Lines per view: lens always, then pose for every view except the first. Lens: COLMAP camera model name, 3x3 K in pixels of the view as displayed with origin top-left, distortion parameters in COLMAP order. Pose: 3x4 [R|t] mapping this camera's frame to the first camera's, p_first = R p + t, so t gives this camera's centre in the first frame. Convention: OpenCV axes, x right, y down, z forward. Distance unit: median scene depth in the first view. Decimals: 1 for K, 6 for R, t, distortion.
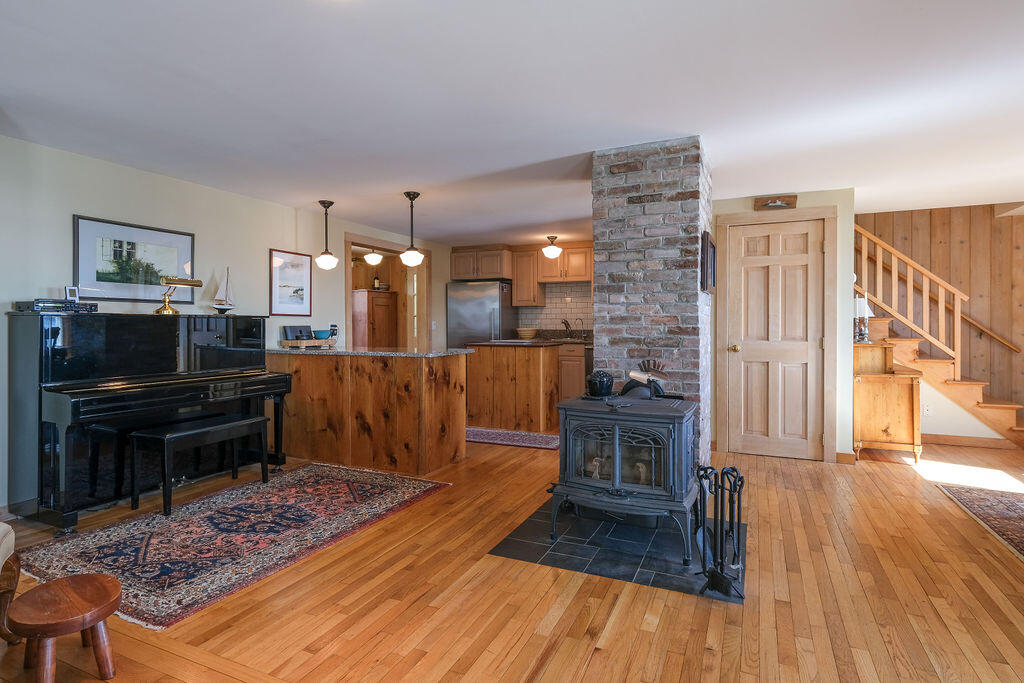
lens RADIAL K [[524.2, 0, 513.5], [0, 524.2, 335.6], [0, 0, 1]] dist [-0.000157, 0.000001]
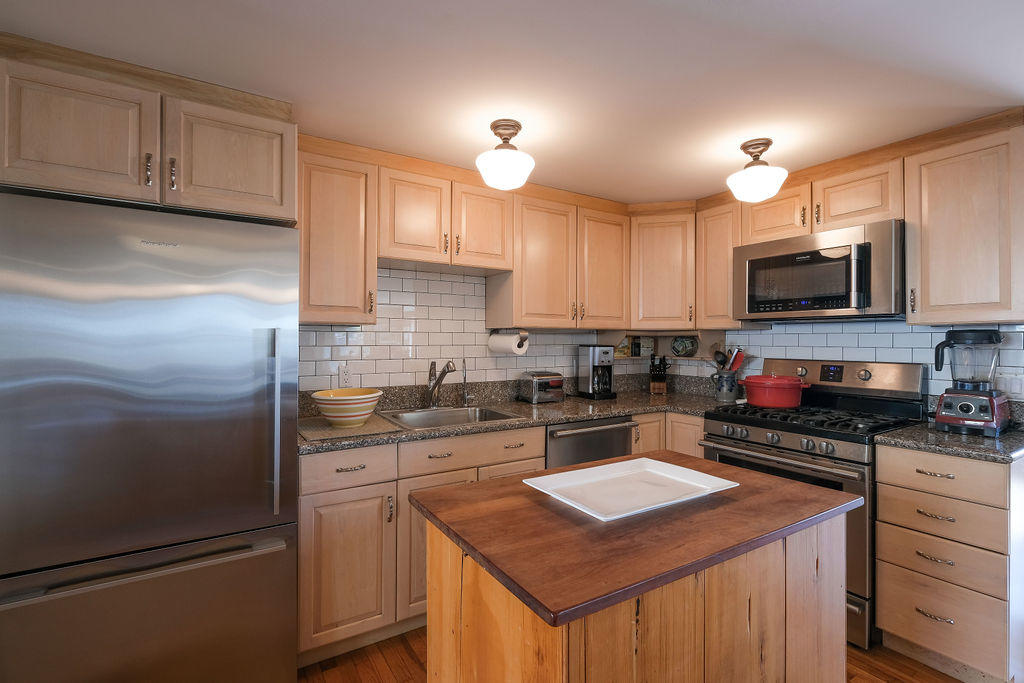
lens RADIAL K [[460.3, 0, 512.0], [0, 460.3, 341.5], [0, 0, 1]] dist [-0.000578, -0.000025]
pose [[0.566422, 0.004368, 0.824104, -0.196207], [0.015916, 0.999741, -0.016238, -0.048951], [-0.823962, 0.022314, 0.566206, 0.953999]]
